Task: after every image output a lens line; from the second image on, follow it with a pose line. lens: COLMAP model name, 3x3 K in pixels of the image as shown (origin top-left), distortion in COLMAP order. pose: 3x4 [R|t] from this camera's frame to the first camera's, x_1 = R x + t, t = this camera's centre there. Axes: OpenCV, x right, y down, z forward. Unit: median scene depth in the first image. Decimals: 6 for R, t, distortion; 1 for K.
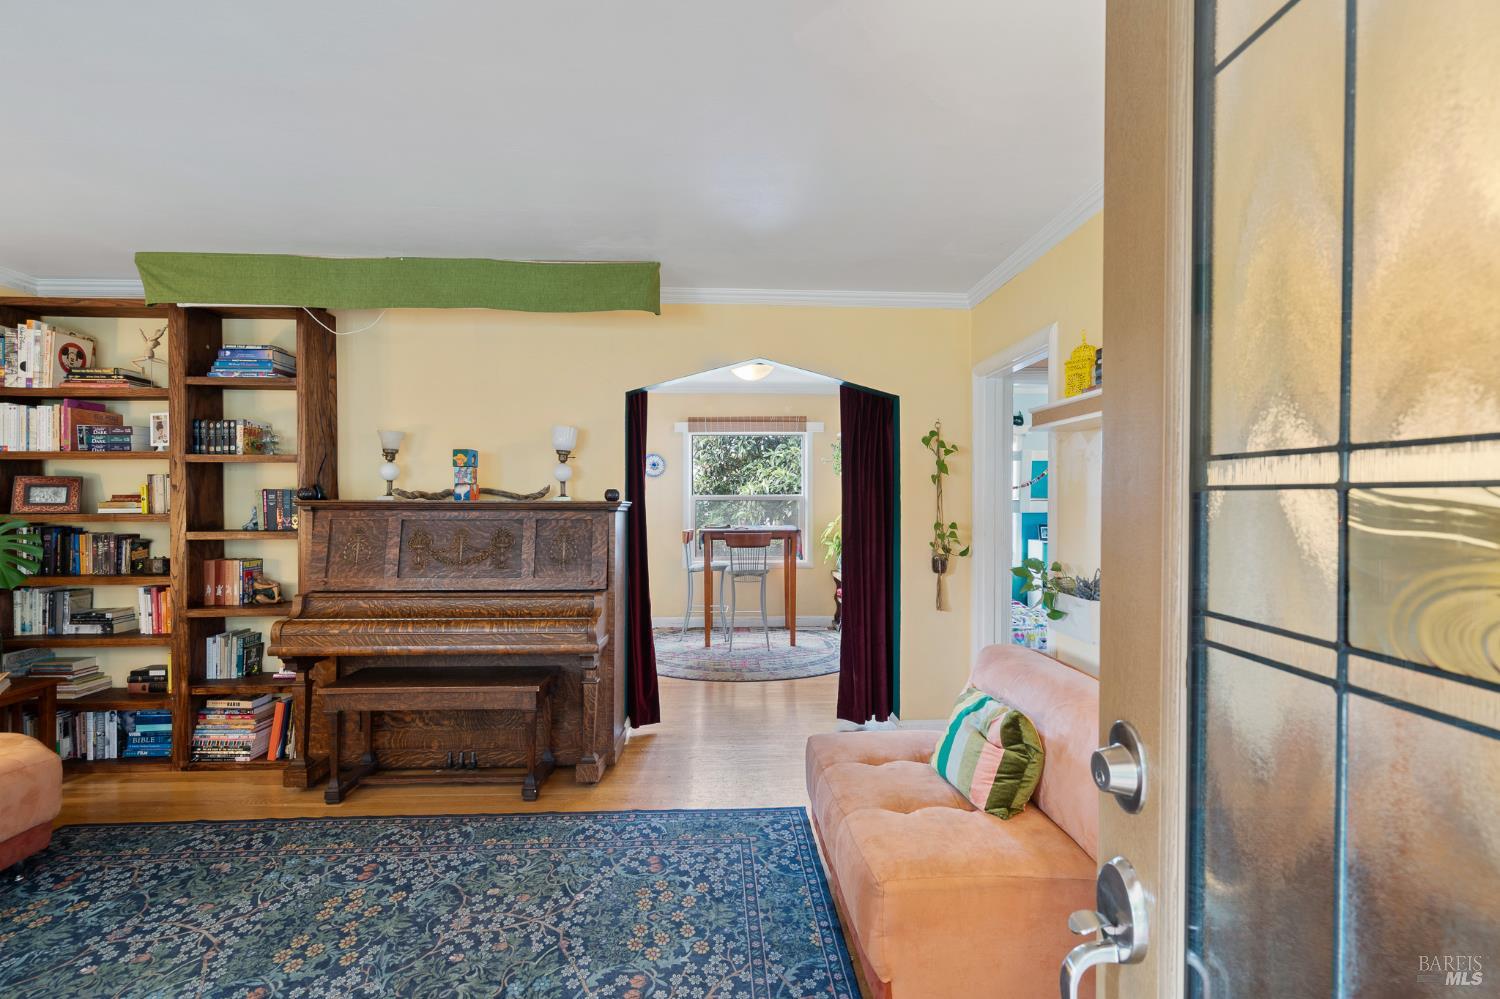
lens RADIAL K [[683.6, 0, 752.9], [0, 683.6, 498.6], [0, 0, 1]] dist [-0.003242, 0.000923]
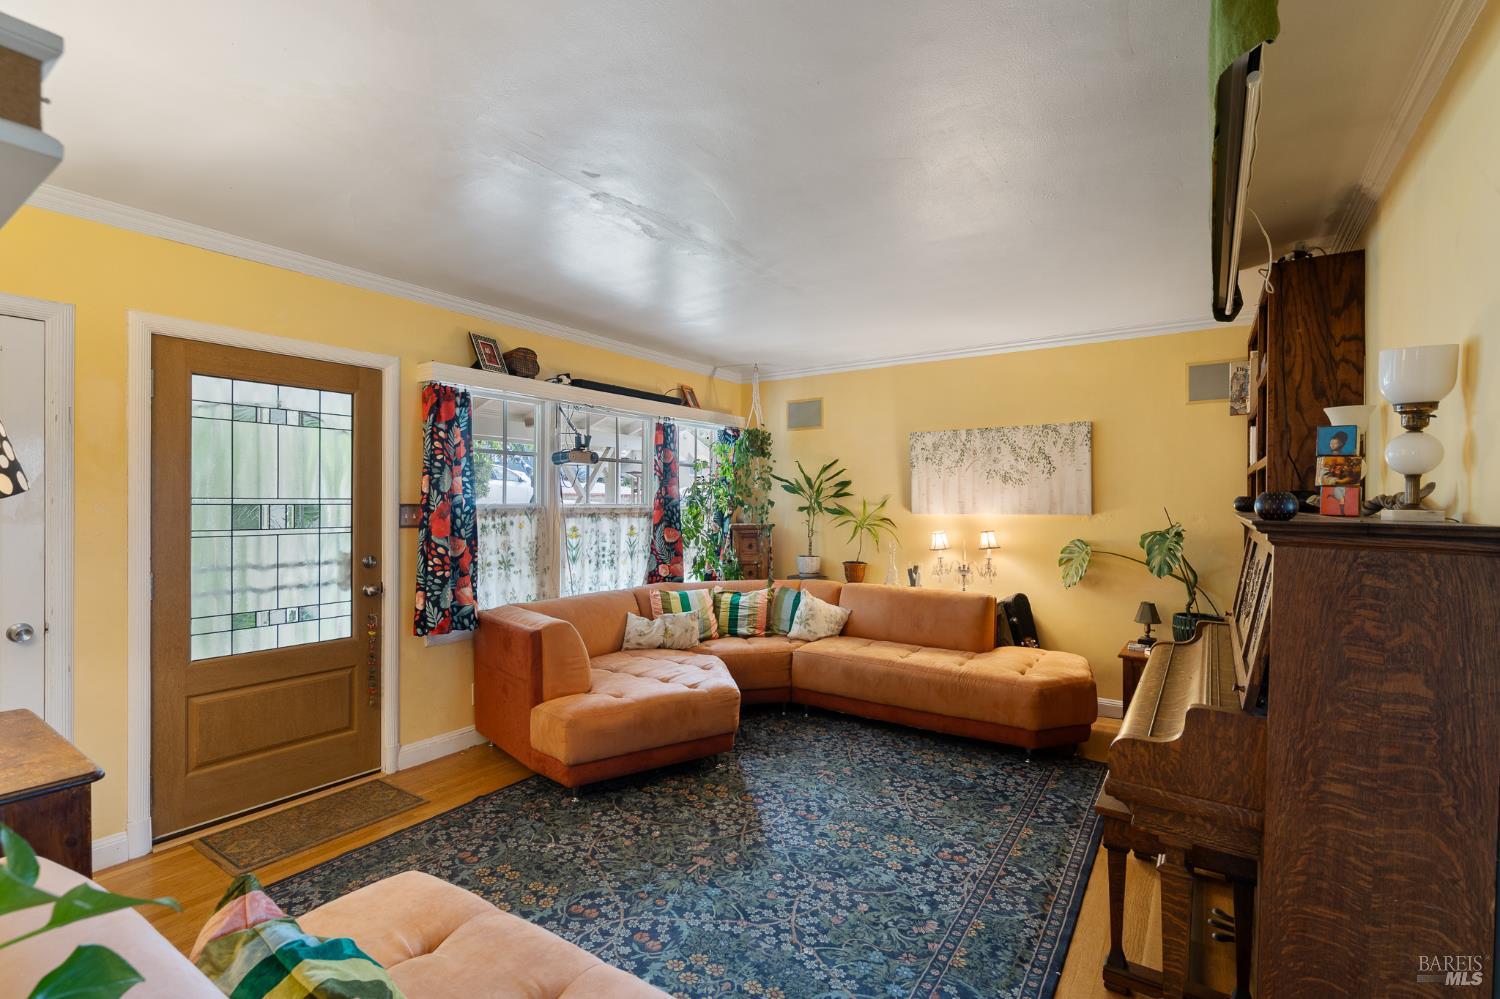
lens RADIAL K [[683.6, 0, 750.3], [0, 683.6, 502.5], [0, 0, 1]] dist [-0.003242, 0.000923]
pose [[-0.604603, -0.003910, -0.796518, 0.520200], [-0.003591, 0.999991, -0.002184, -0.007167], [0.796519, 0.001539, -0.604611, 1.502439]]
